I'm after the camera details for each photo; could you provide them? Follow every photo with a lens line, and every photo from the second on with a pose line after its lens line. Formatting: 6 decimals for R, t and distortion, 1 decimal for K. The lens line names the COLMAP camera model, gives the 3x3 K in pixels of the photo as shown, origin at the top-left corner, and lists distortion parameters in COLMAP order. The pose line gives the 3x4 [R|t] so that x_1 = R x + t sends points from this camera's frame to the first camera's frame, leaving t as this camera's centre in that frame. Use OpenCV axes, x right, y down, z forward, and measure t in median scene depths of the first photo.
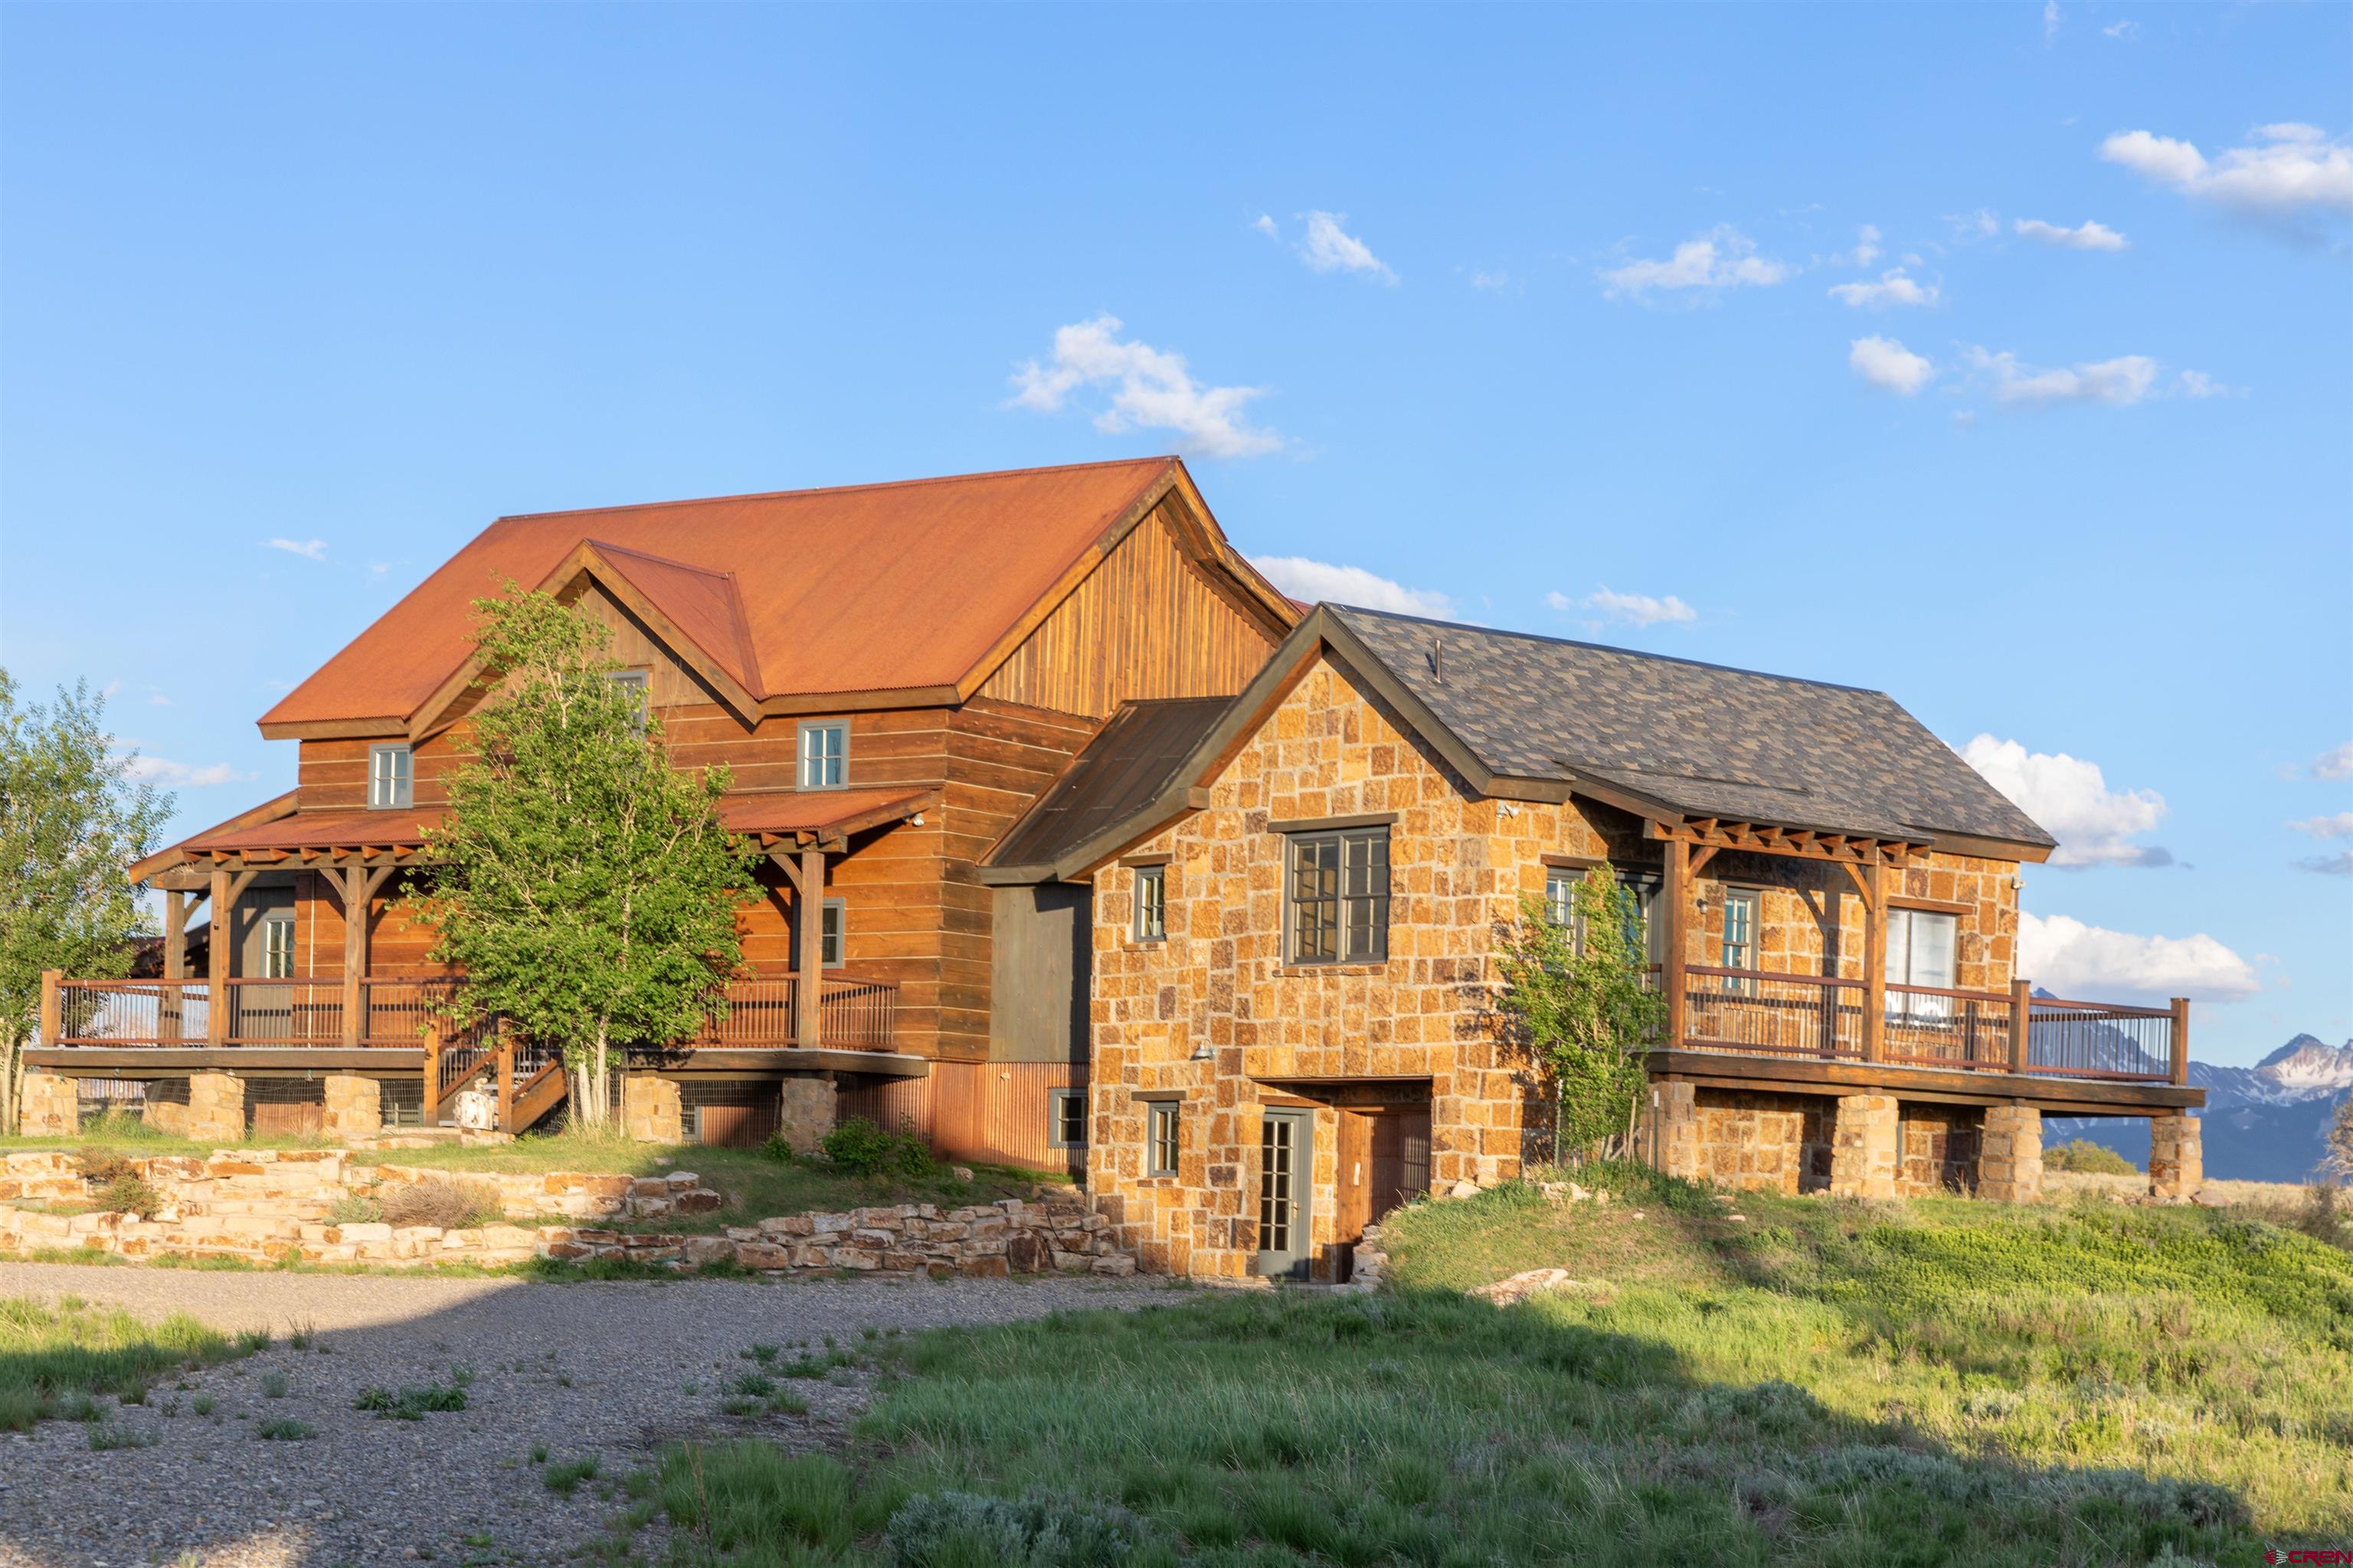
lens RADIAL K [[4298.3, 0, 1176.5], [0, 4298.3, 784.0], [0, 0, 1]] dist [-0.020365, -0.017607]
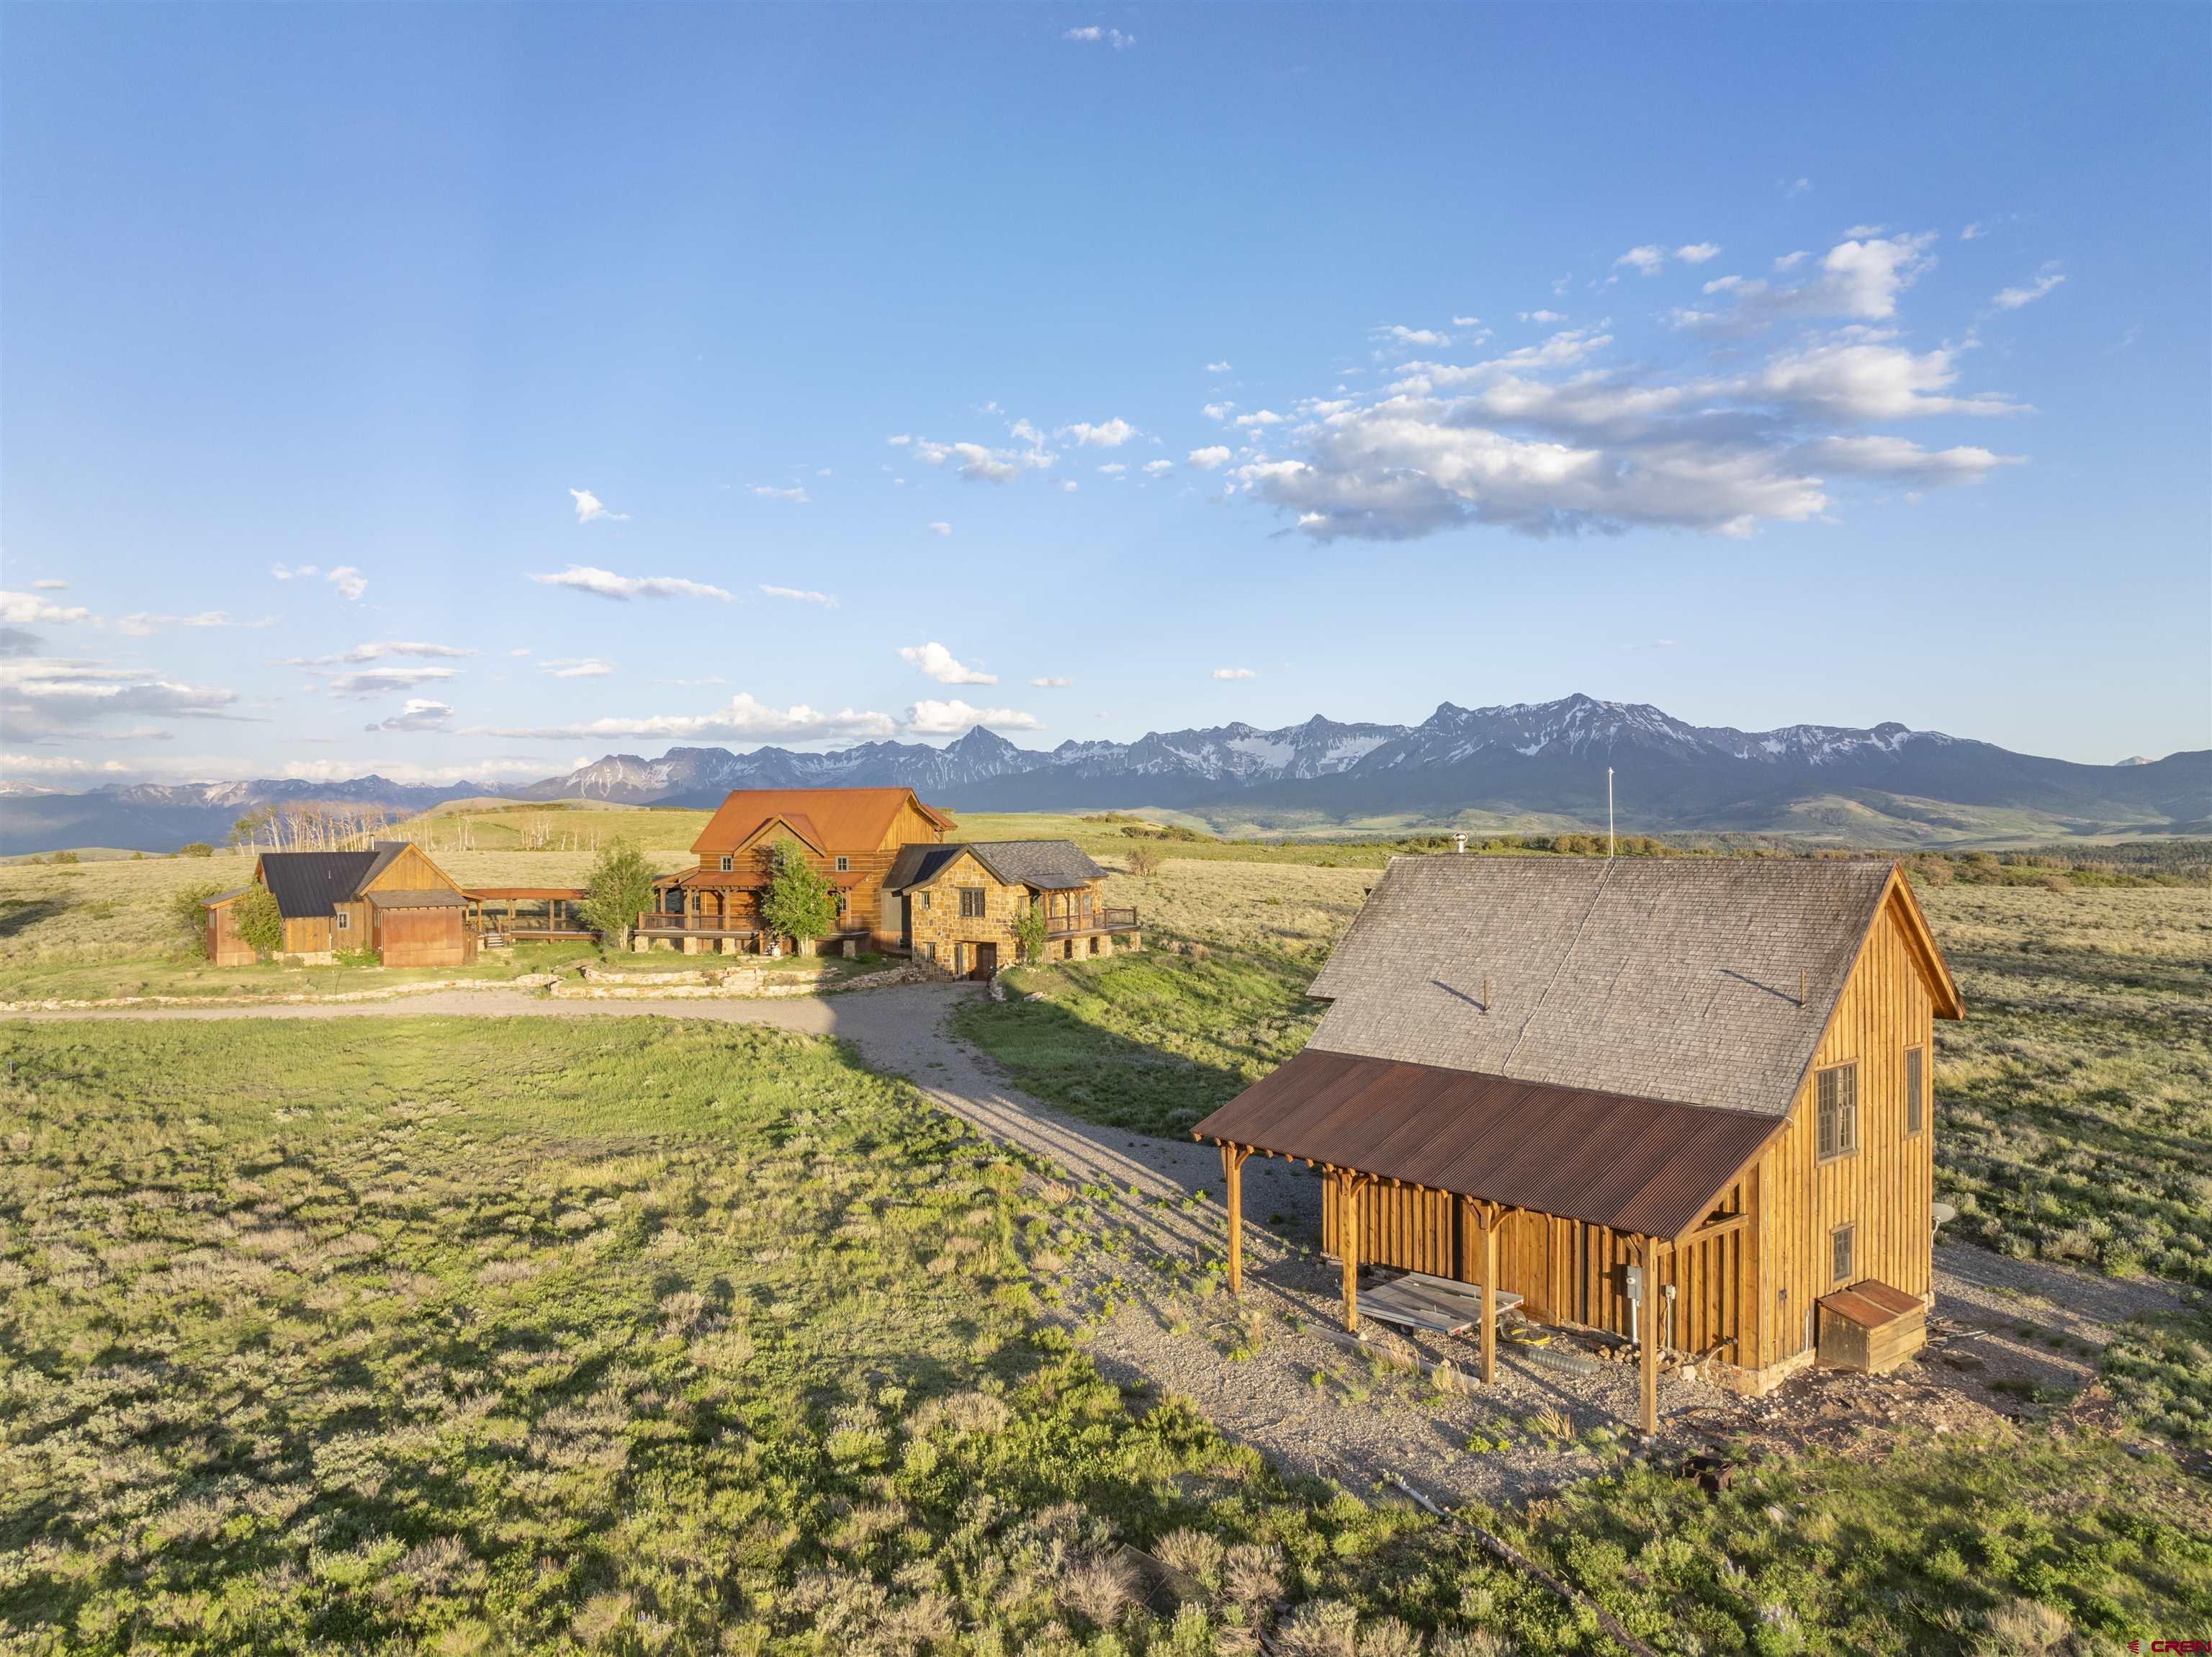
lens RADIAL K [[1603.8, 0, 1106.0], [0, 1603.8, 828.5], [0, 0, 1]] dist [0.001091, -0.126396]
pose [[0.959480, -0.040406, 0.278865, -0.307324], [0.006357, 0.992517, 0.121939, -0.267266], [-0.281705, -0.115225, 0.952557, -0.717319]]
